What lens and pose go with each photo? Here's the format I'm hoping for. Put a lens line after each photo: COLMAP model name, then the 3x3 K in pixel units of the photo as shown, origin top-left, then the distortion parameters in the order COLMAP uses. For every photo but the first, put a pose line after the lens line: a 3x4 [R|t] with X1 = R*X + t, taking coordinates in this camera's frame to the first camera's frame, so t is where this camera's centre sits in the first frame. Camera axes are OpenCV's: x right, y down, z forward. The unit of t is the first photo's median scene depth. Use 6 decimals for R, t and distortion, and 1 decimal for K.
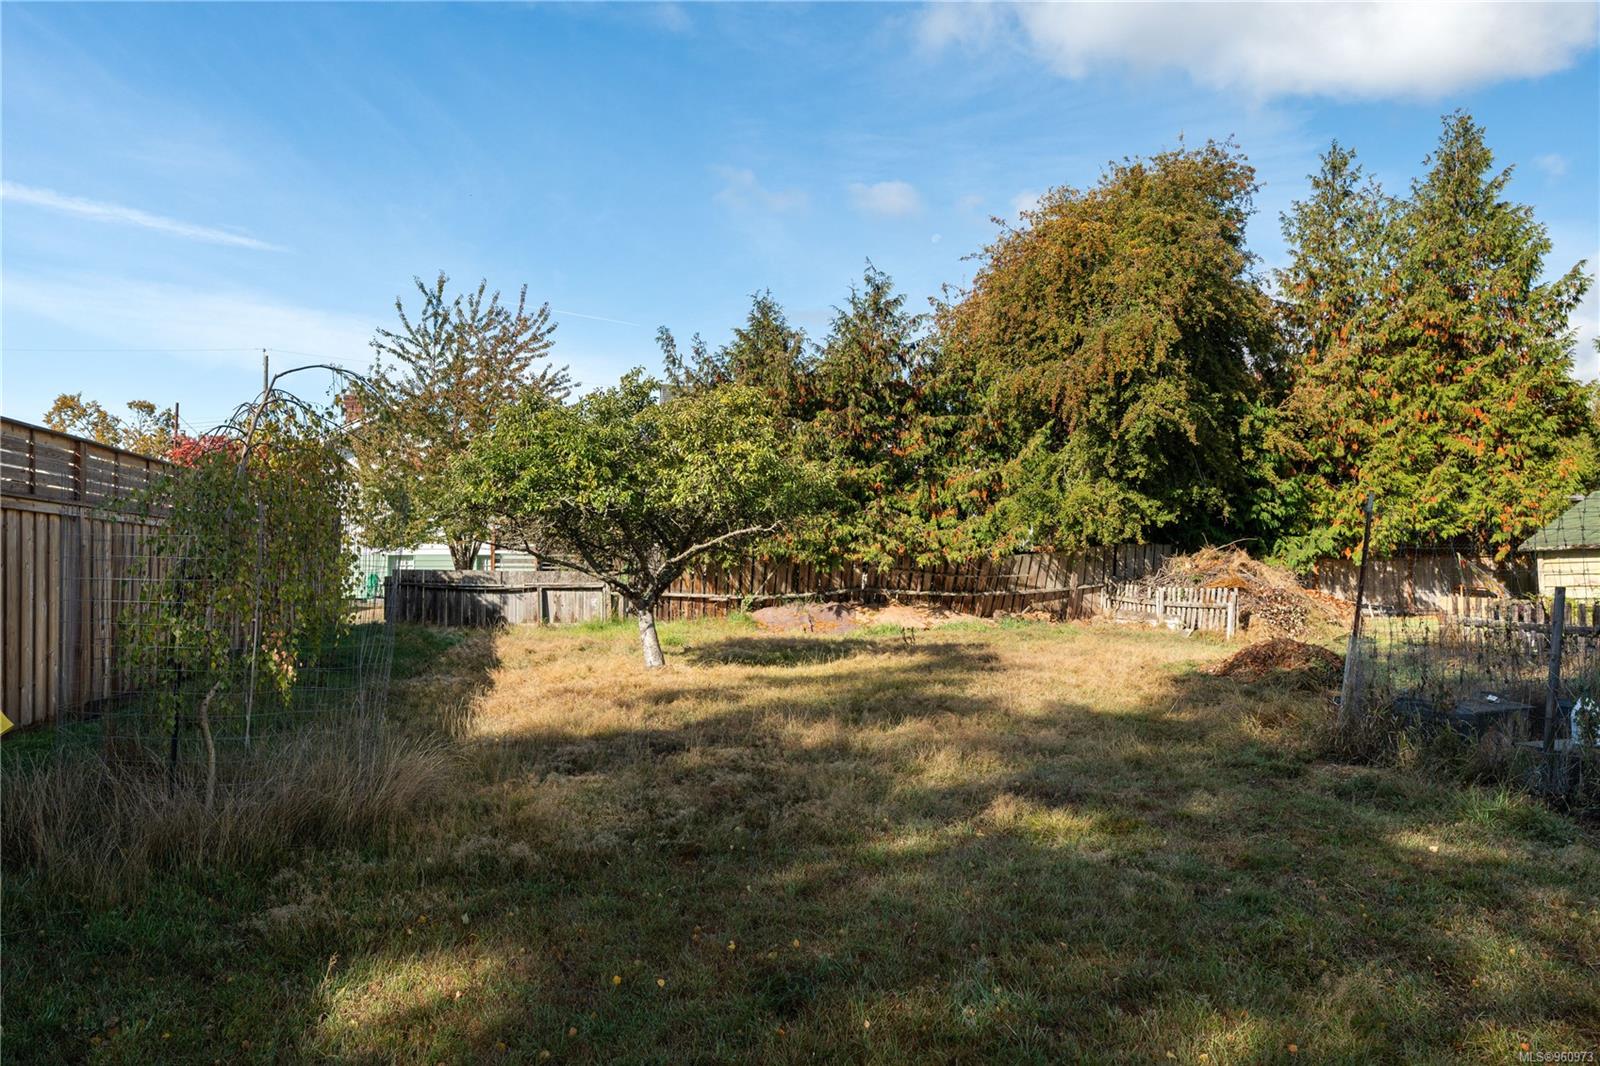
lens RADIAL K [[1107.0, 0, 815.7], [0, 1107.0, 541.6], [0, 0, 1]] dist [-0.006800, 0.000732]
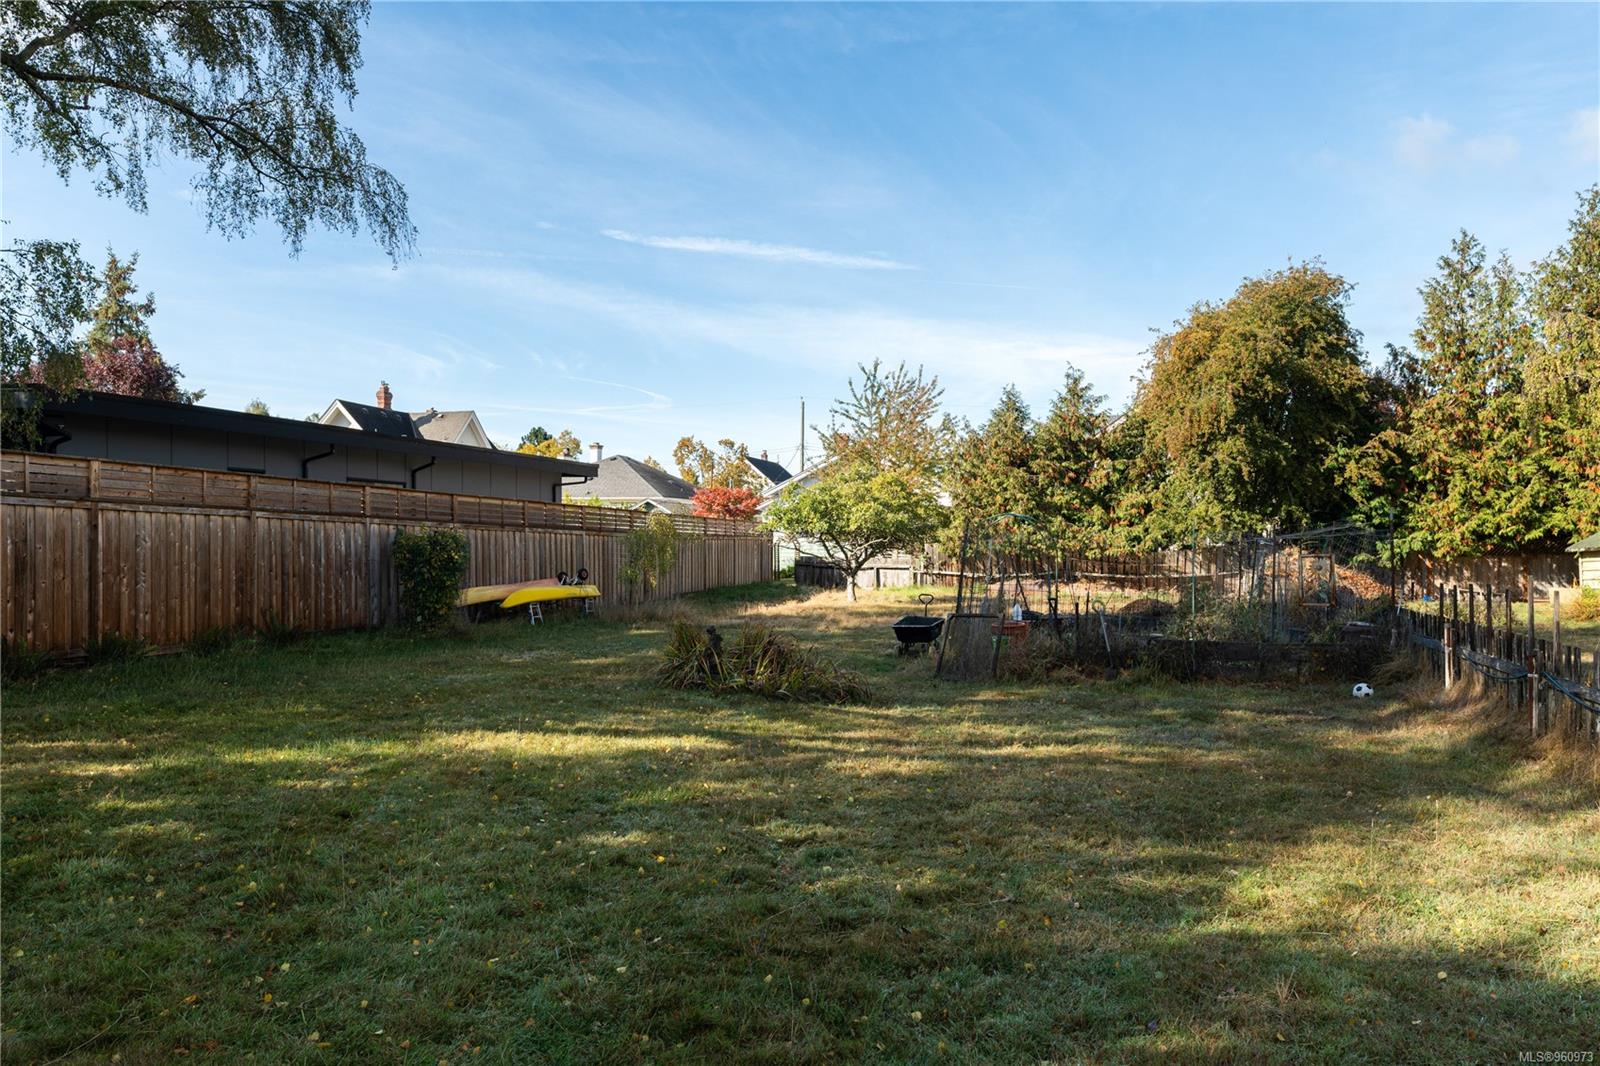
lens RADIAL K [[1107.0, 0, 811.9], [0, 1107.0, 543.2], [0, 0, 1]] dist [-0.006800, 0.000732]
pose [[0.870865, 0.005690, -0.491490, 0.501564], [0.002332, 0.999874, 0.015708, -0.023574], [0.491517, -0.014826, 0.870742, -0.549736]]
